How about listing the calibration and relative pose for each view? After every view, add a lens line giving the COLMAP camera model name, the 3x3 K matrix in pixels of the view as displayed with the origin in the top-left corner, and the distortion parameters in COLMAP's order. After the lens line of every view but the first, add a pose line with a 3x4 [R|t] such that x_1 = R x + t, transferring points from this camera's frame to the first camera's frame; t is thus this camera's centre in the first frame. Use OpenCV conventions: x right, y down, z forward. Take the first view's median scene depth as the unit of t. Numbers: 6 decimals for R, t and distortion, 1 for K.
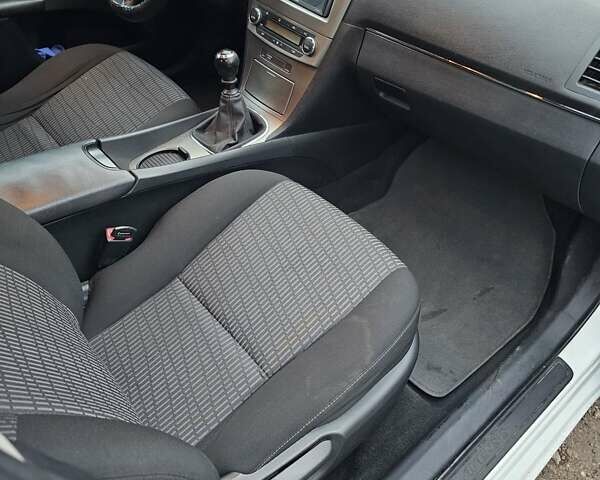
lens RADIAL K [[536.7, 0, 301.0], [0, 536.7, 231.8], [0, 0, 1]] dist [0.072228, -0.119788]
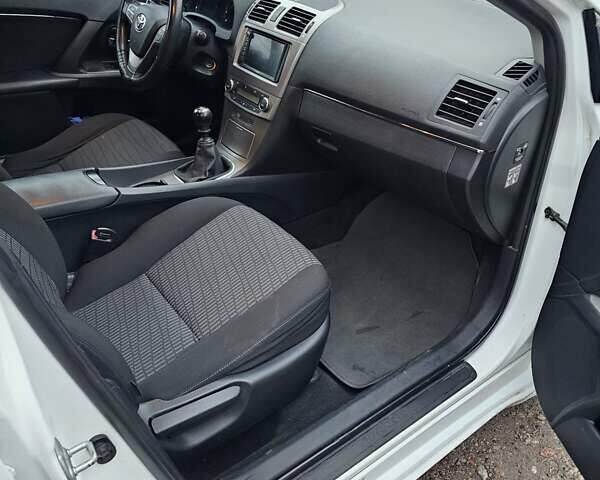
lens RADIAL K [[555.8, 0, 300.0], [0, 555.8, 240.0], [0, 0, 1]] dist [0.047341, -0.003820]
pose [[0.995842, 0.031567, -0.085457, 0.221825], [-0.047799, 0.979606, -0.195158, 0.228746], [0.077554, 0.198431, 0.977042, -0.230321]]
